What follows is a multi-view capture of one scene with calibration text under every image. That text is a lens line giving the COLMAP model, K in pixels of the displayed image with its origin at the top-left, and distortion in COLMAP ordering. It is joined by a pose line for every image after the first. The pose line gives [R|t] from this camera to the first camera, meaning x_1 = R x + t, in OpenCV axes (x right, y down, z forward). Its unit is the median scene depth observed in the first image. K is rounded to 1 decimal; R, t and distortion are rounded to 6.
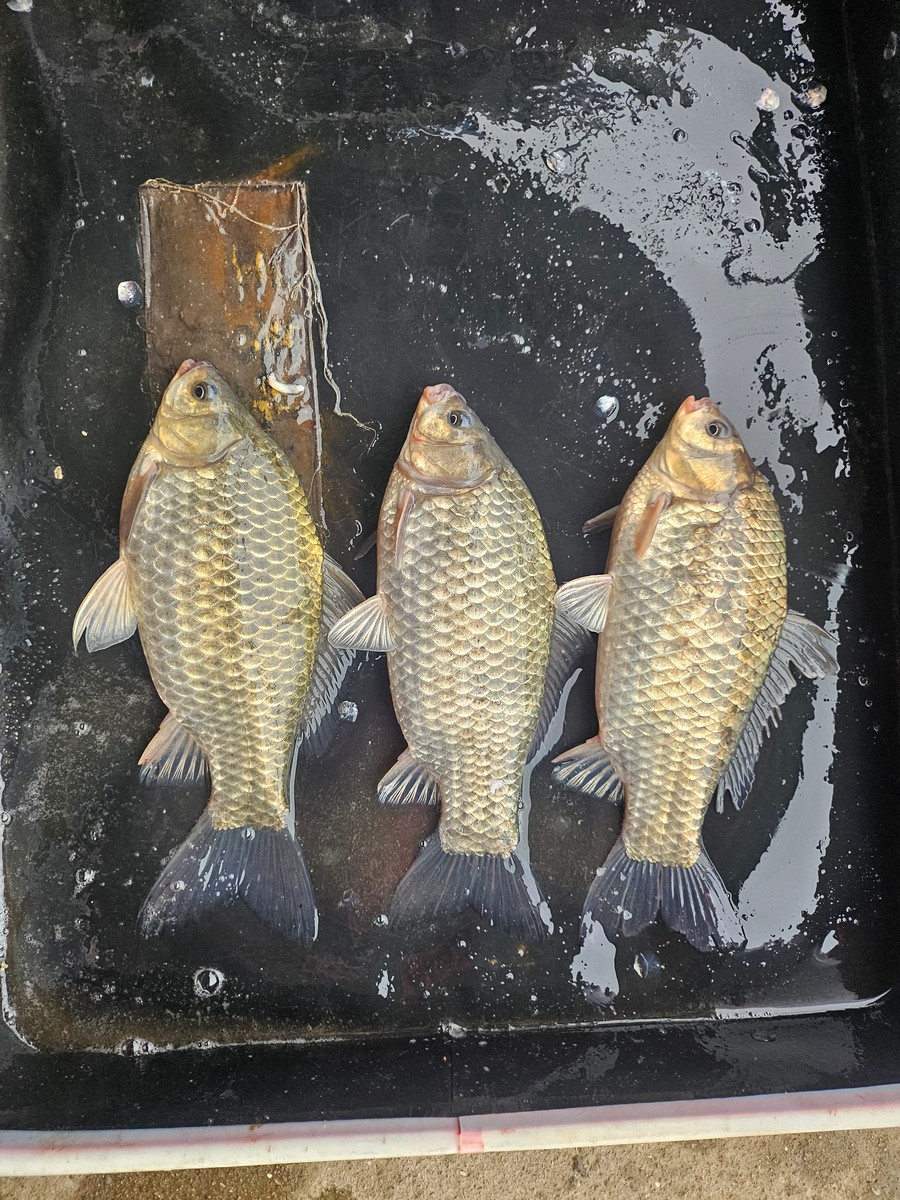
lens RADIAL K [[909.9, 0, 430.2], [0, 909.9, 595.6], [0, 0, 1]] dist [0.057177, -0.072733]
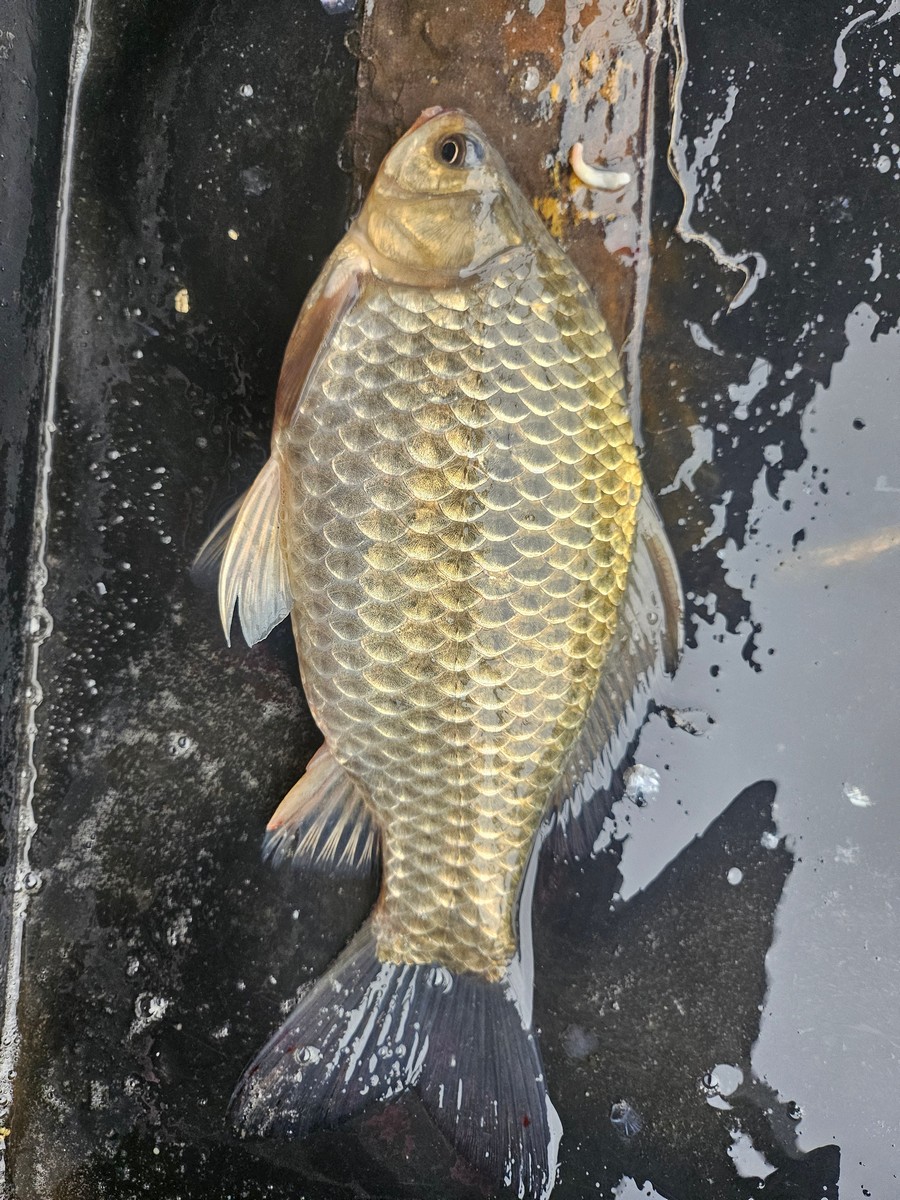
lens RADIAL K [[909.9, 0, 434.8], [0, 909.9, 623.9], [0, 0, 1]] dist [0.057177, -0.072733]
pose [[0.984838, 0.122380, -0.122953, -0.162021], [-0.117977, 0.992106, 0.042499, 0.025004], [0.127184, -0.027349, 0.991502, 0.466400]]
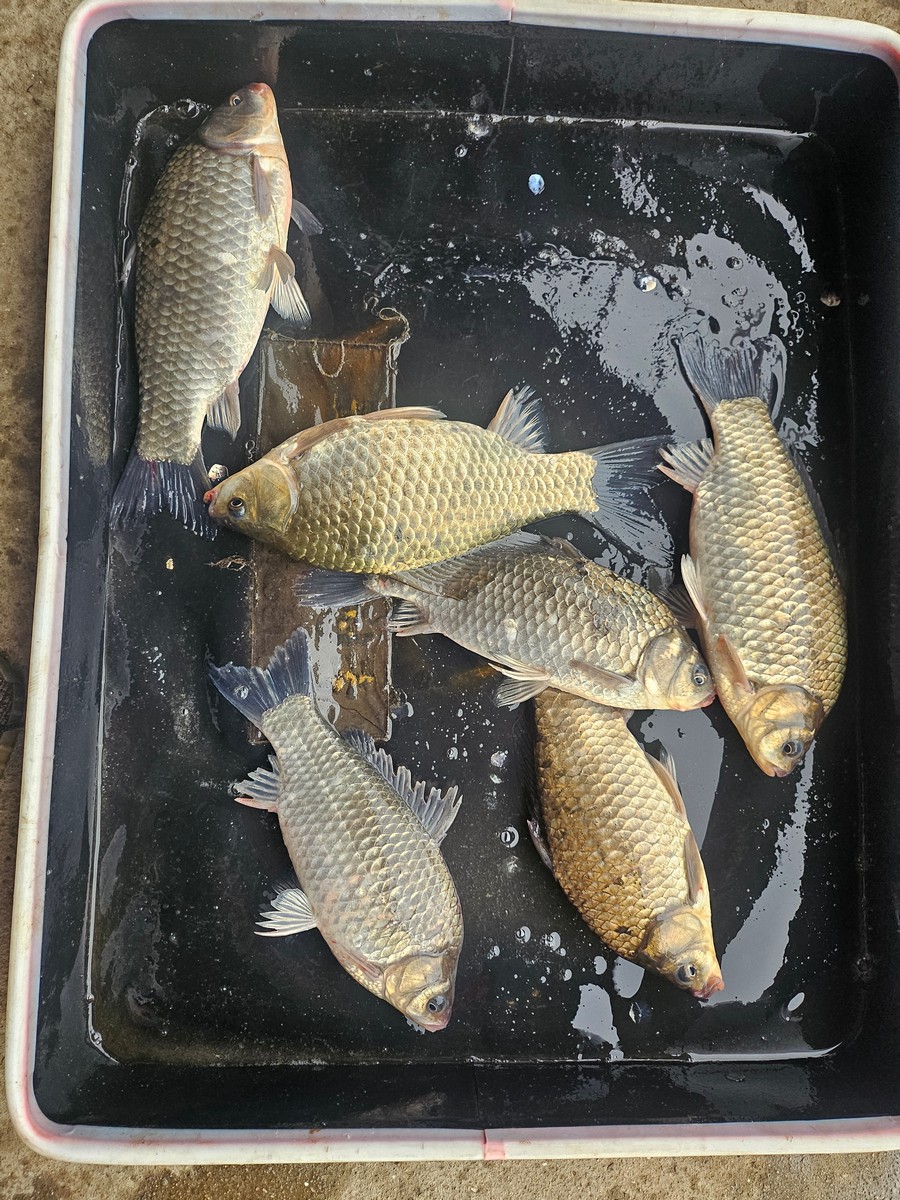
lens RADIAL K [[909.9, 0, 458.9], [0, 909.9, 599.0], [0, 0, 1]] dist [0.057177, -0.072733]
pose [[0.996913, 0.066651, 0.041499, -0.082811], [-0.064274, 0.996349, -0.056201, -0.047056], [-0.045093, 0.053360, 0.997557, -0.199553]]
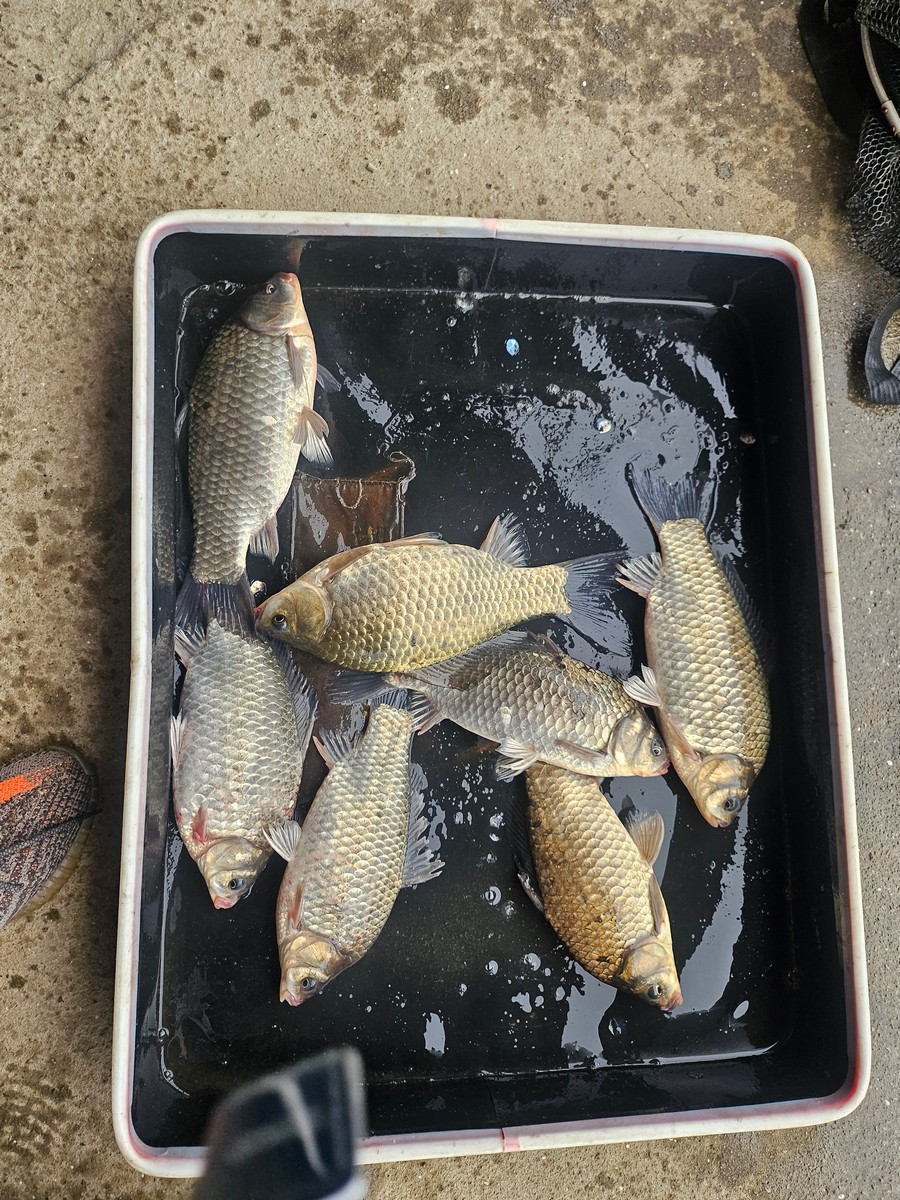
lens RADIAL K [[909.9, 0, 470.5], [0, 909.9, 585.3], [0, 0, 1]] dist [0.057177, -0.072733]
pose [[0.992081, 0.046950, 0.116495, -0.199214], [-0.035937, 0.994838, -0.094897, -0.145602], [-0.120349, 0.089959, 0.988647, -0.473412]]
